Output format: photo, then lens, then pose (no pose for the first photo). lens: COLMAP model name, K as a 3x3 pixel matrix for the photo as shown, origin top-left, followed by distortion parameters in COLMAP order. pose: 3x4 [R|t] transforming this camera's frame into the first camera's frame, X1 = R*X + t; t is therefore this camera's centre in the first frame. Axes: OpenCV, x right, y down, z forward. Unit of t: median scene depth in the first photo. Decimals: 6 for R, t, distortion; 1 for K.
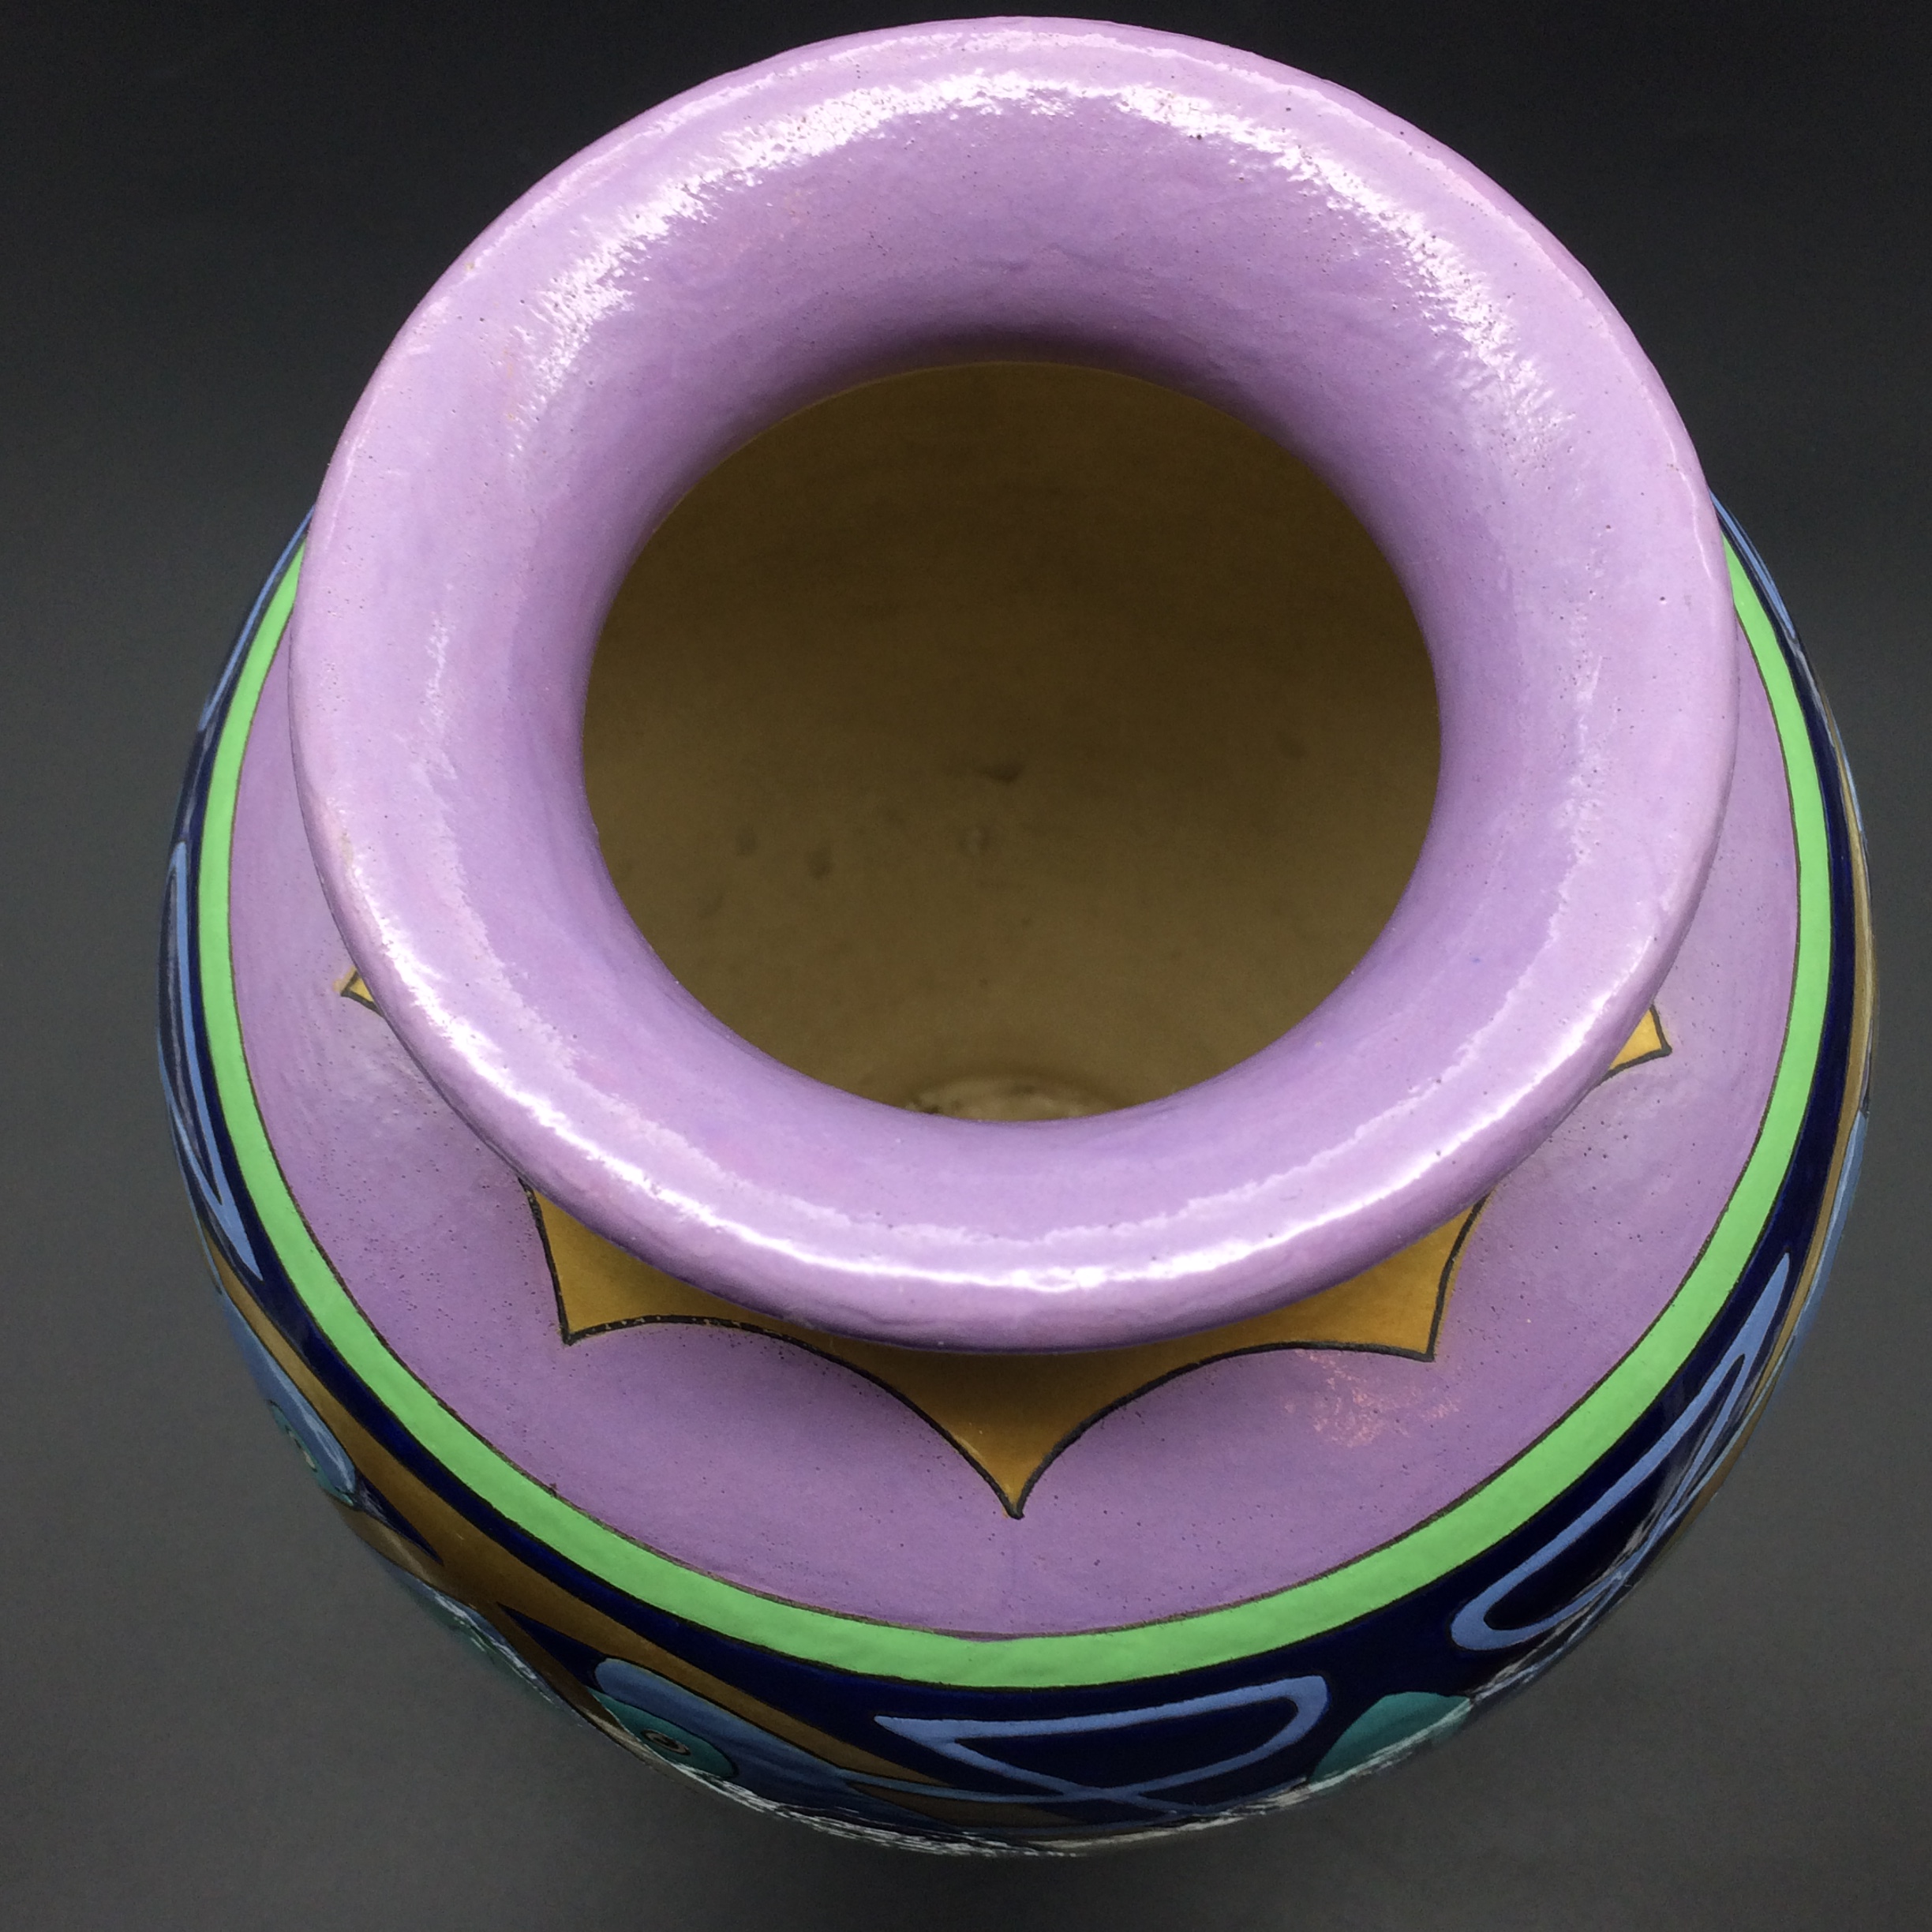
lens RADIAL K [[2176.1, 0, 966.0], [0, 2176.1, 966.0], [0, 0, 1]] dist [0.061975, 0.025909]
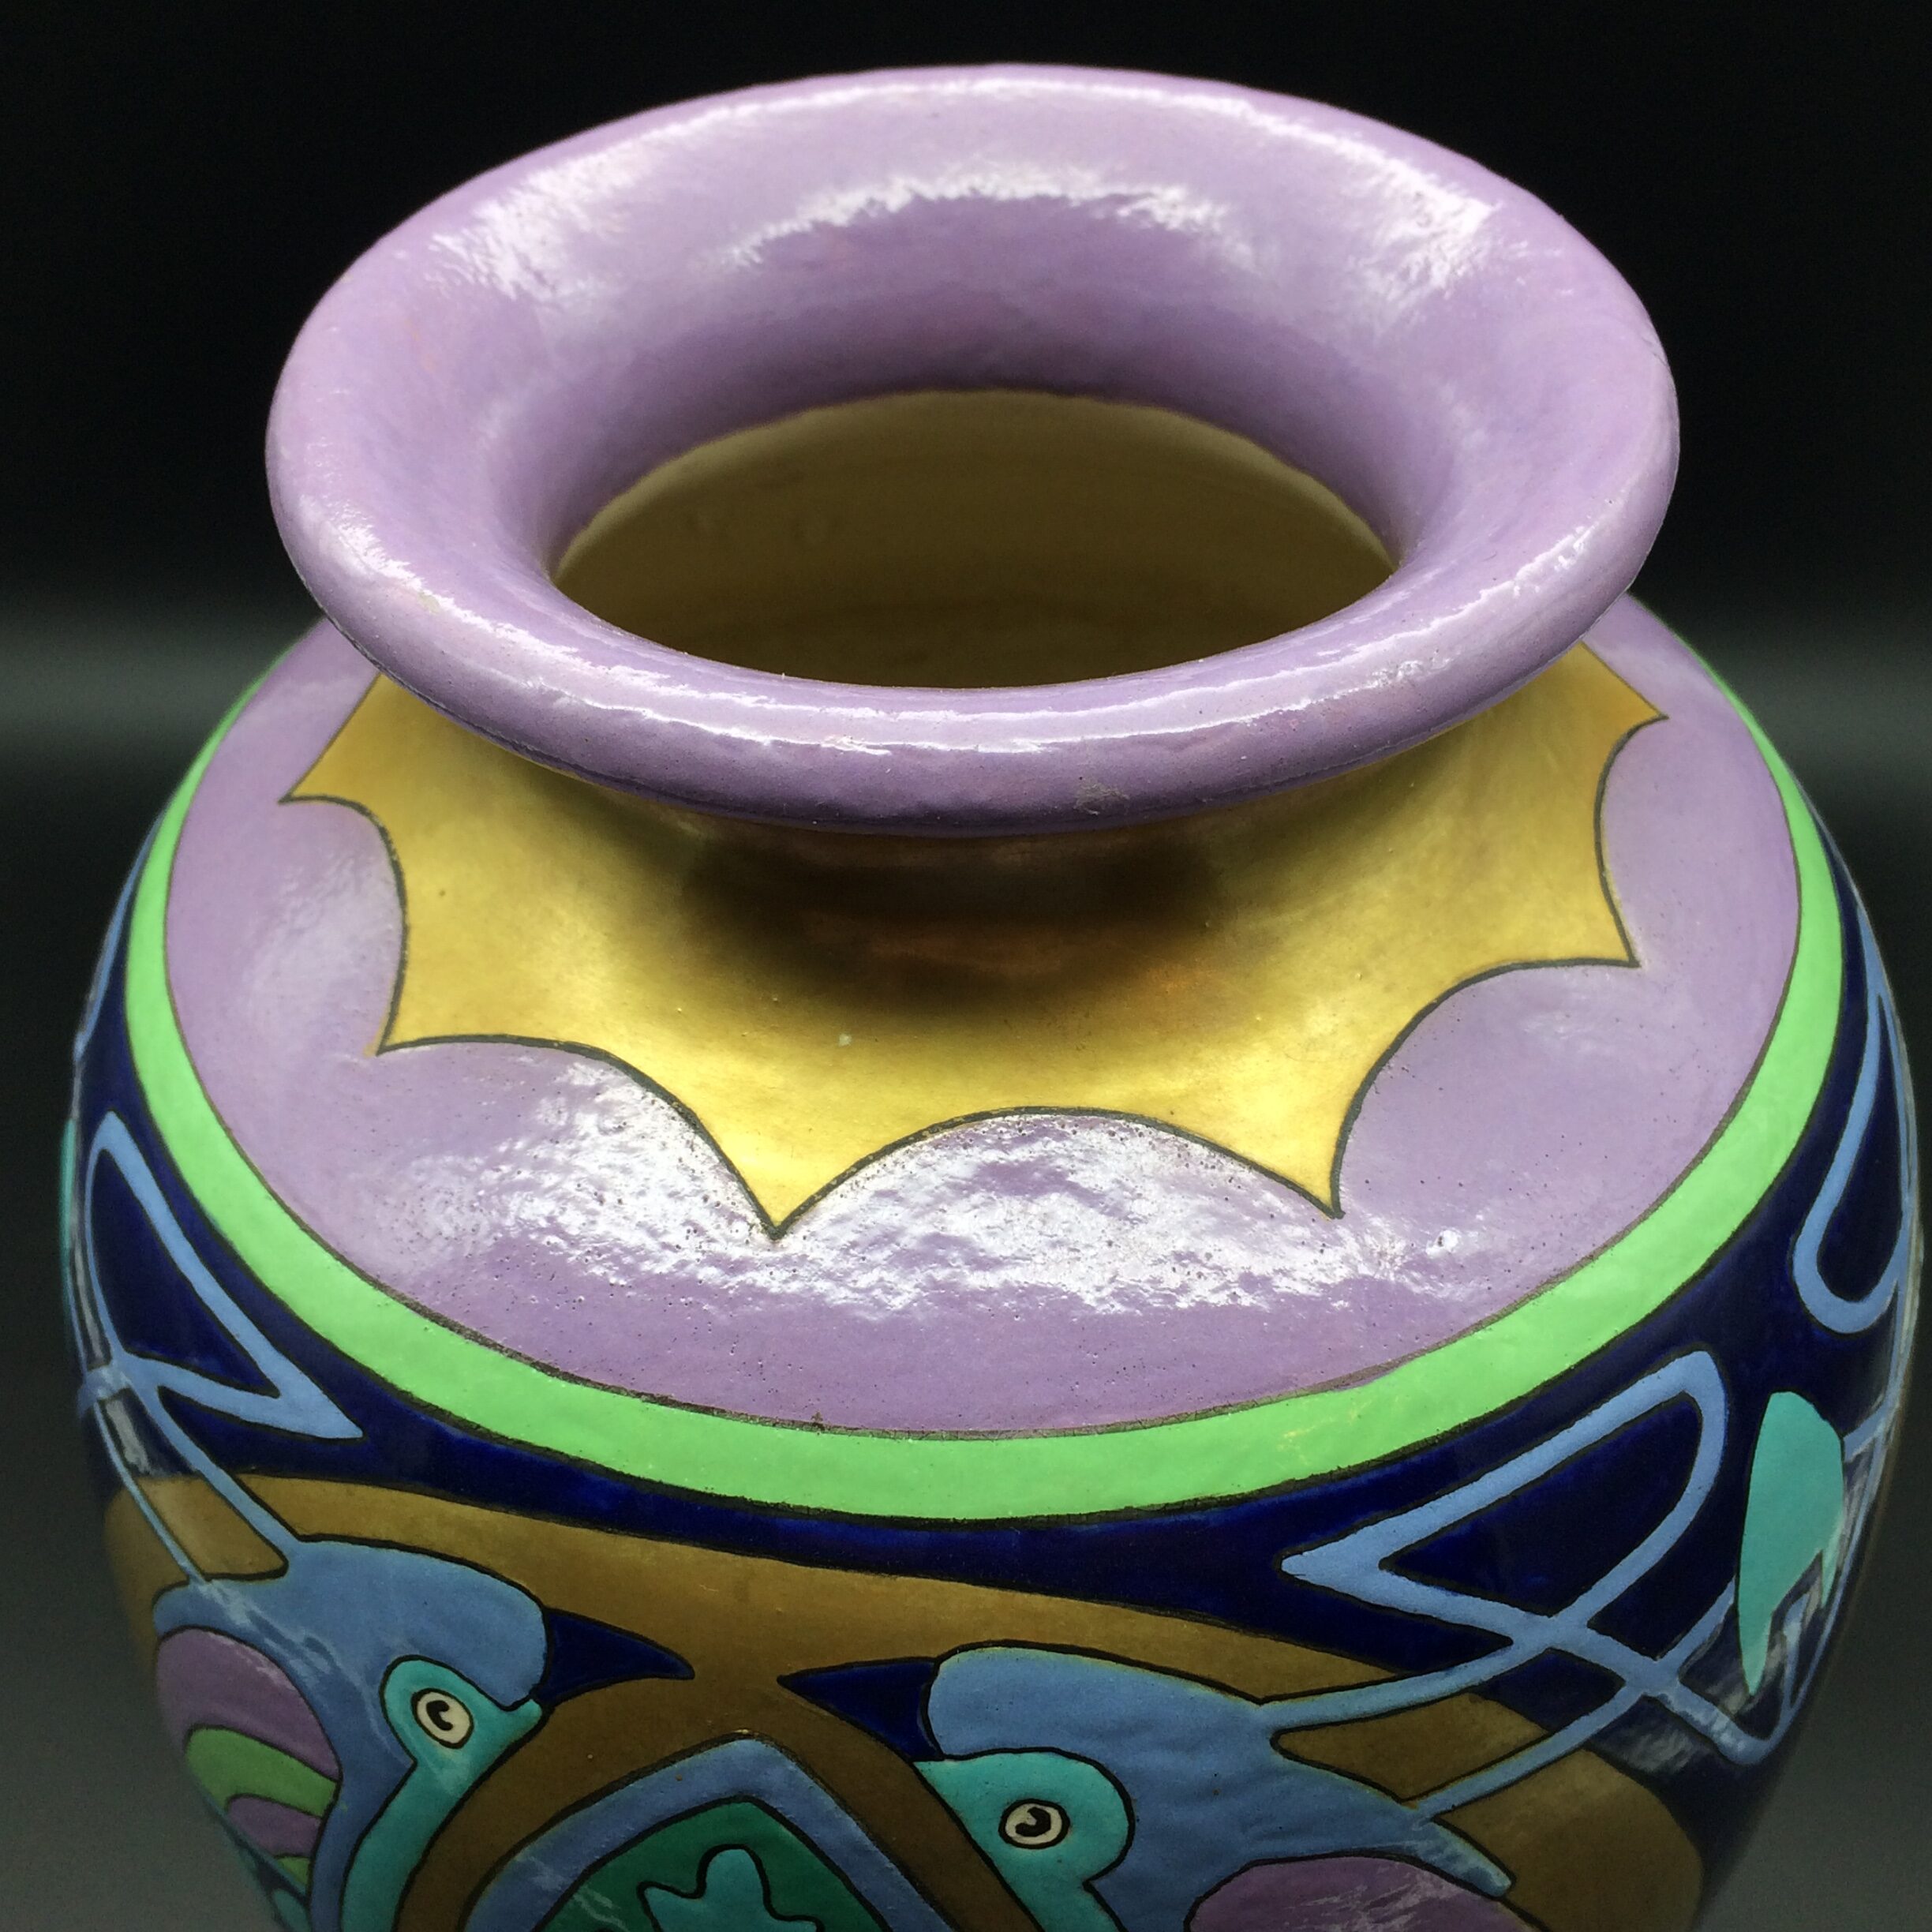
lens RADIAL K [[2176.1, 0, 966.0], [0, 2176.1, 966.0], [0, 0, 1]] dist [0.061975, 0.025909]
pose [[0.917024, -0.297994, 0.265077, -0.301847], [0.385699, 0.831760, -0.399263, 0.442286], [-0.101503, 0.468374, 0.877681, 0.196927]]
